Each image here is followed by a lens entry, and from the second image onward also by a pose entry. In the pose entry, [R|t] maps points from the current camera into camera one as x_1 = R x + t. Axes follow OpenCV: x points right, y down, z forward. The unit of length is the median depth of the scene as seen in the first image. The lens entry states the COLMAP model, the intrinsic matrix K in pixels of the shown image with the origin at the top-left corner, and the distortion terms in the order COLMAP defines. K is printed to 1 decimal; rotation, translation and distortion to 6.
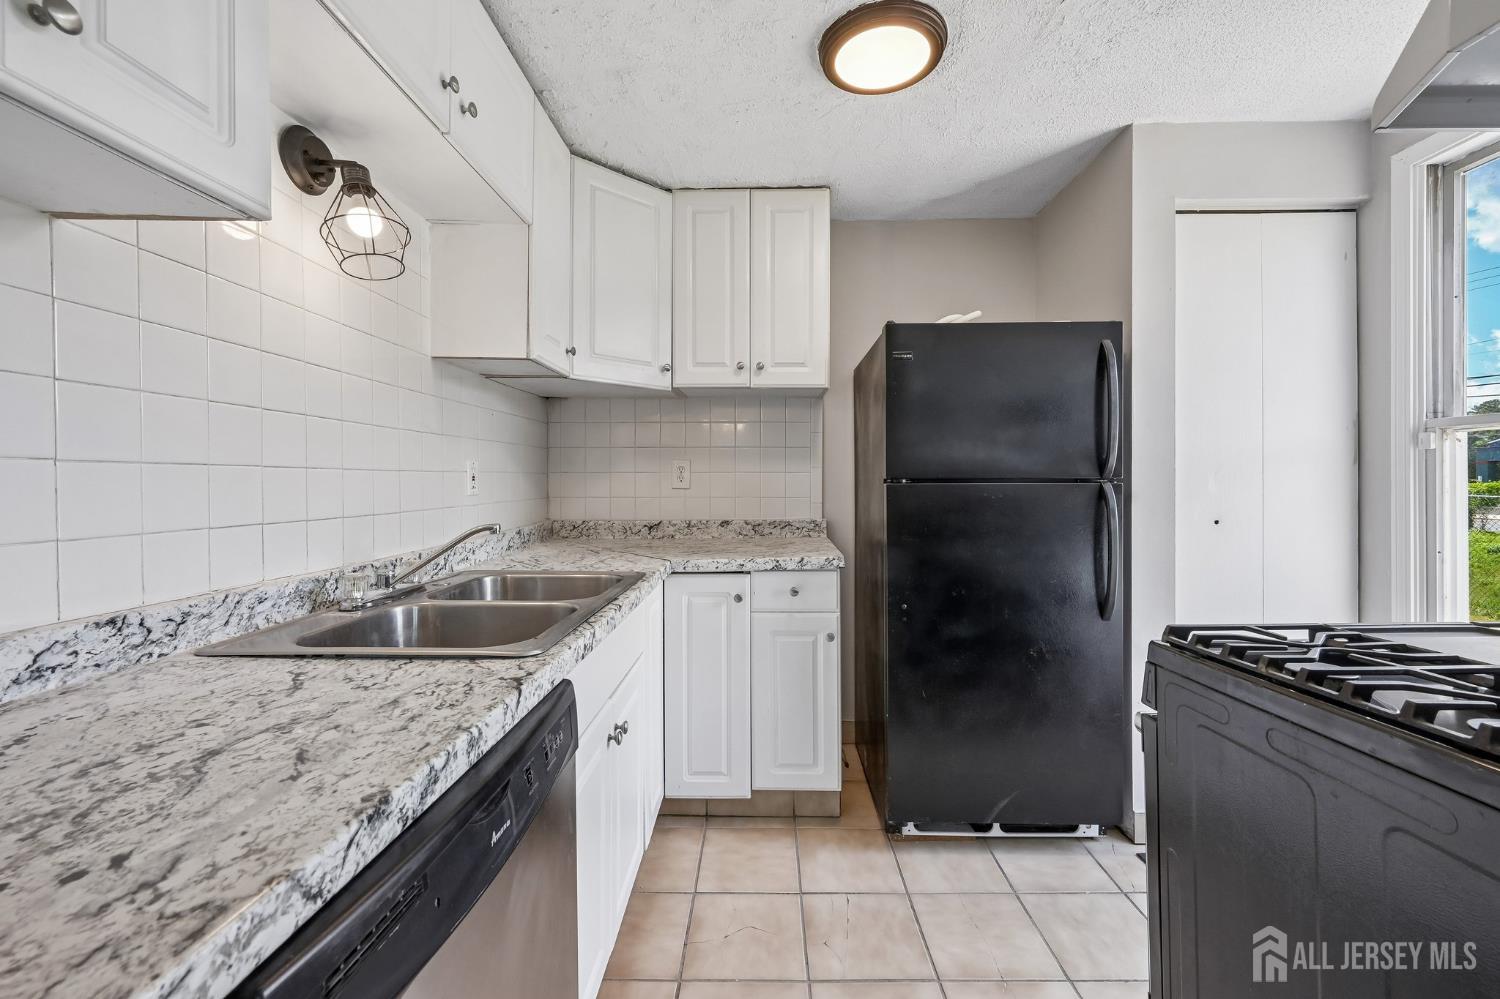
lens RADIAL K [[609.8, 0, 760.3], [0, 609.8, 489.2], [0, 0, 1]] dist [0.002545, 0.000197]
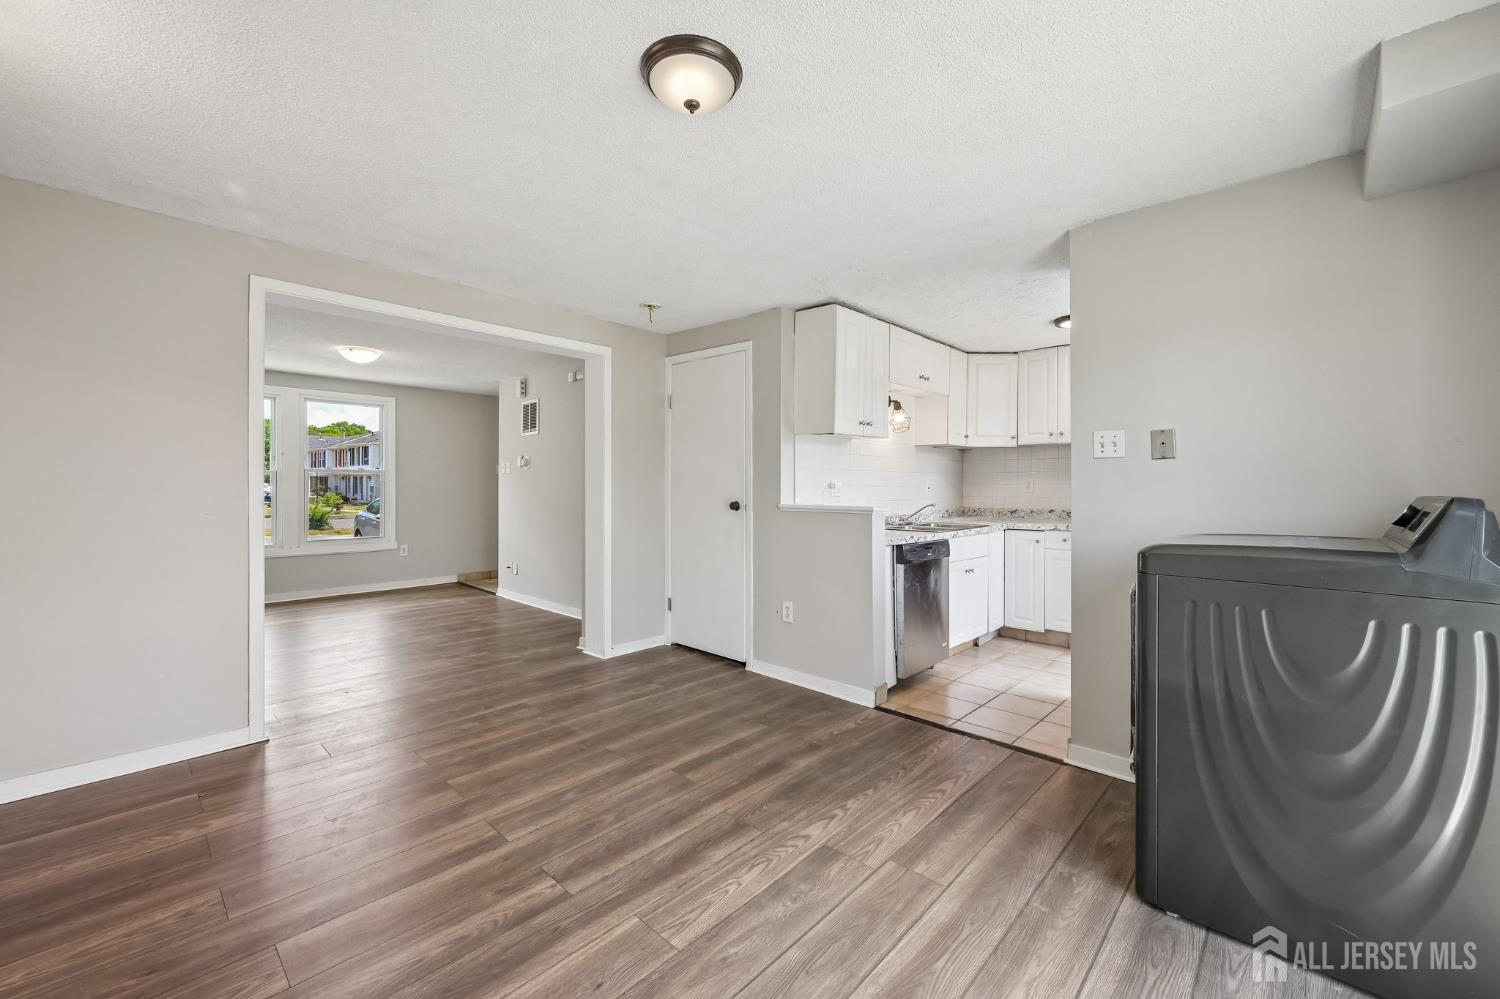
lens RADIAL K [[609.8, 0, 751.0], [0, 609.8, 488.7], [0, 0, 1]] dist [0.002545, 0.000197]
pose [[0.739906, 0.007002, -0.672674, 0.702064], [-0.011017, 0.999938, -0.001709, -0.002455], [0.672620, 0.008675, 0.739937, -1.398388]]
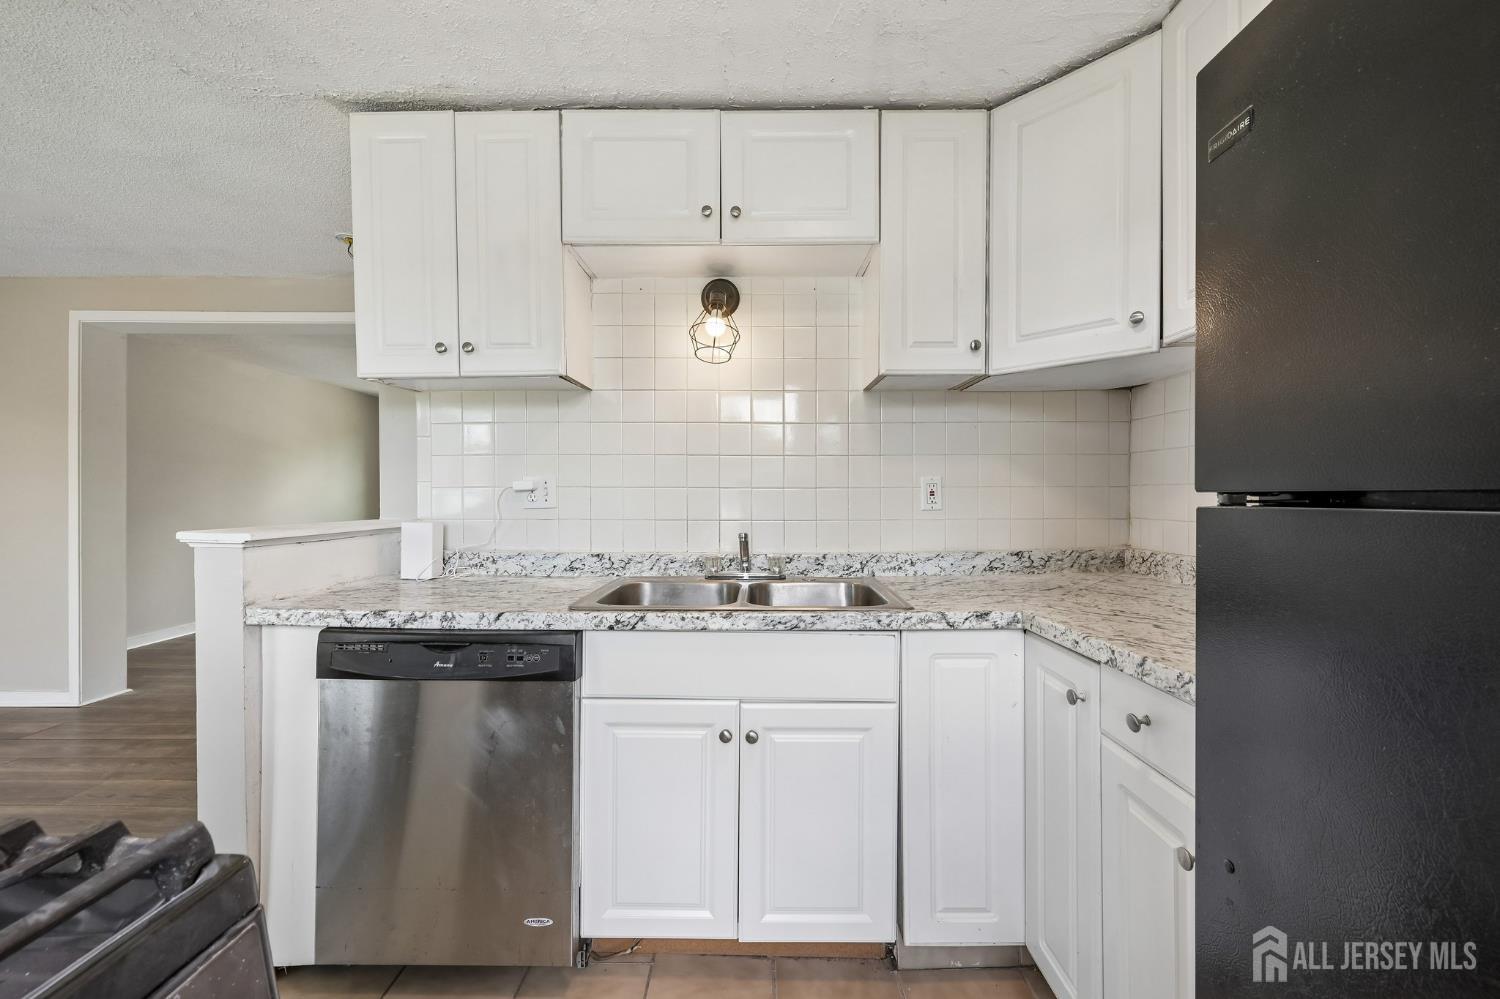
lens RADIAL K [[609.8, 0, 749.3], [0, 609.8, 499.1], [0, 0, 1]] dist [0.002545, 0.000197]
pose [[-0.007832, 0.006931, -0.999945, 0.551584], [-0.015490, 0.999855, 0.007051, -0.010425], [0.999849, 0.015544, -0.007723, 0.691255]]
